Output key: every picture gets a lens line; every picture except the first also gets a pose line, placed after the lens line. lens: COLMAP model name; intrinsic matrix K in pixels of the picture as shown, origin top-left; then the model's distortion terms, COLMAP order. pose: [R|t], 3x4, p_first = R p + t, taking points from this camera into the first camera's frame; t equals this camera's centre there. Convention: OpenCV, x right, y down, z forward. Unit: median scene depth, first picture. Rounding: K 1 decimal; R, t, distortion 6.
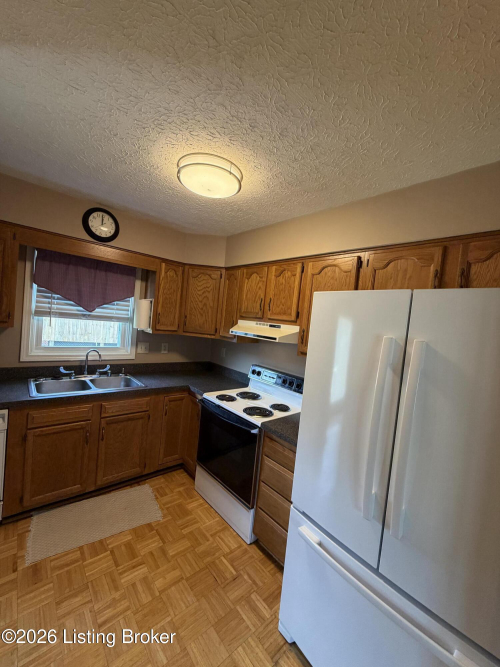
lens RADIAL K [[265.7, 0, 250.0], [0, 265.7, 333.5], [0, 0, 1]] dist [-0.000816, -0.000044]
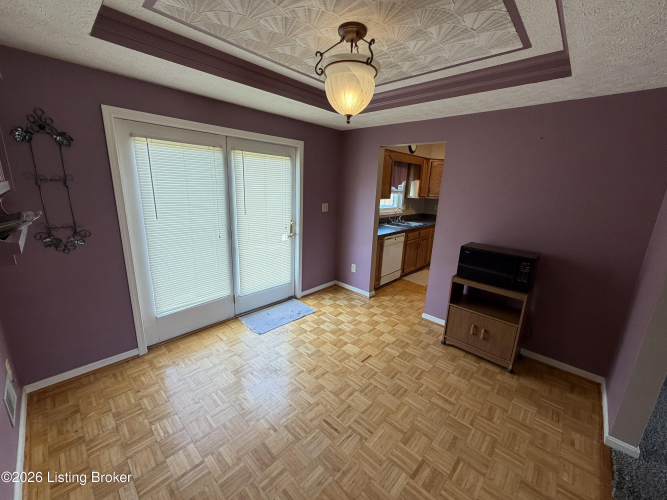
lens RADIAL K [[265.7, 0, 333.5], [0, 265.7, 250.0], [0, 0, 1]] dist [-0.000816, -0.000044]
pose [[0.993150, -0.082867, 0.082379, -1.325854], [0.065575, 0.978802, 0.194030, -0.055511], [-0.096712, -0.187298, 0.977531, -1.019552]]
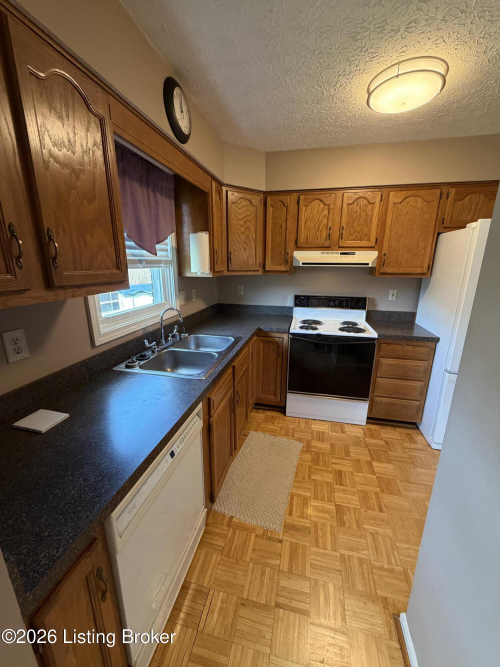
lens RADIAL K [[265.7, 0, 250.0], [0, 265.7, 333.5], [0, 0, 1]] dist [-0.000816, -0.000044]
pose [[0.808376, -0.243638, 0.535881, -0.850436], [0.104643, 0.955307, 0.276476, -0.053783], [-0.579291, -0.167420, 0.797742, 0.282852]]
